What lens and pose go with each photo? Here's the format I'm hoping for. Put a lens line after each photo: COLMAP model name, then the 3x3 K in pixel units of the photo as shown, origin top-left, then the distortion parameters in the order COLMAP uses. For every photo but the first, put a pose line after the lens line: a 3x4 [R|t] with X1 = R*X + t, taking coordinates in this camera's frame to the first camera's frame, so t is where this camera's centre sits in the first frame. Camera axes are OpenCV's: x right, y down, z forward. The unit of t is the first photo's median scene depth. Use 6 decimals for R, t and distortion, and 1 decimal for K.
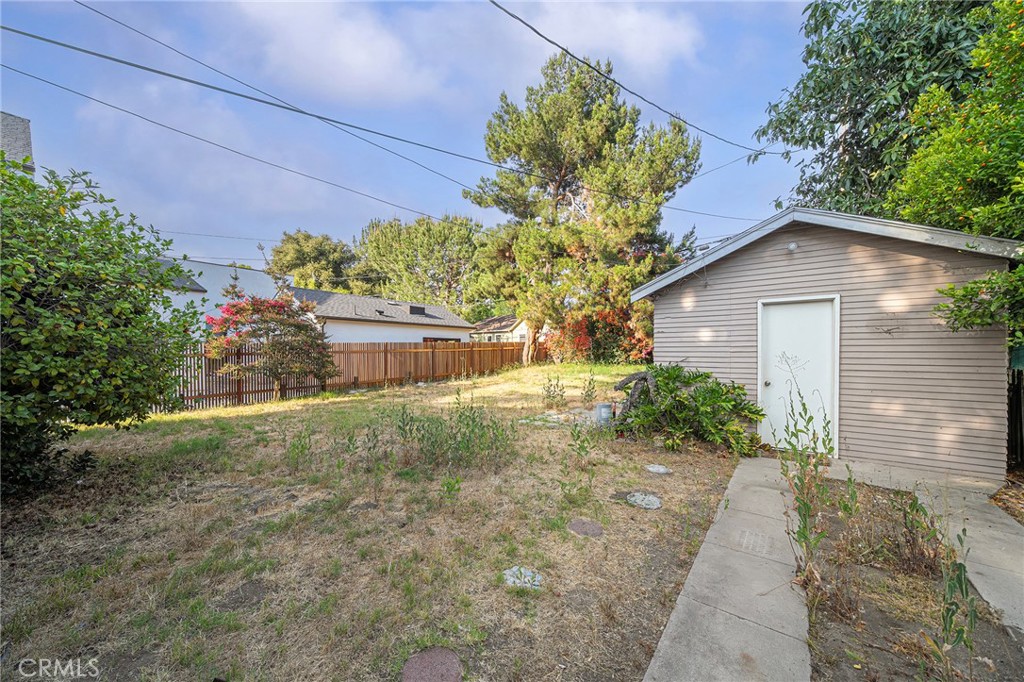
lens RADIAL K [[367.2, 0, 511.5], [0, 367.2, 354.6], [0, 0, 1]] dist [-0.001185, -0.000072]
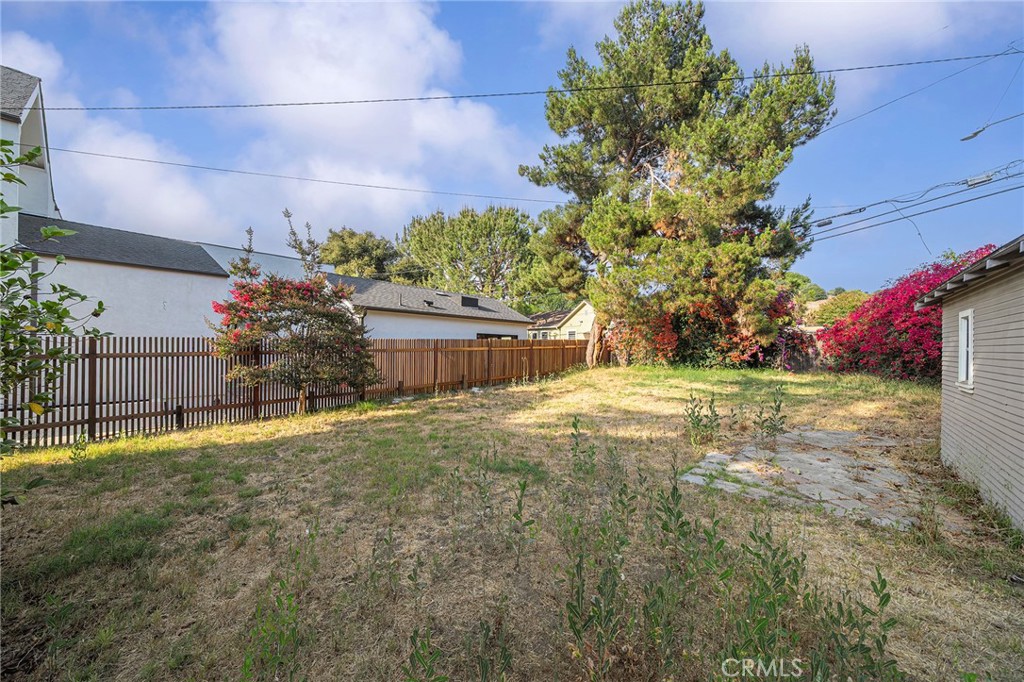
lens RADIAL K [[353.8, 0, 508.2], [0, 353.8, 344.1], [0, 0, 1]] dist [-0.000403, -0.000066]
pose [[0.995813, 0.008000, -0.091064, -0.087025], [-0.009930, 0.999735, -0.020758, -0.005238], [0.090874, 0.021575, 0.995629, 0.180205]]
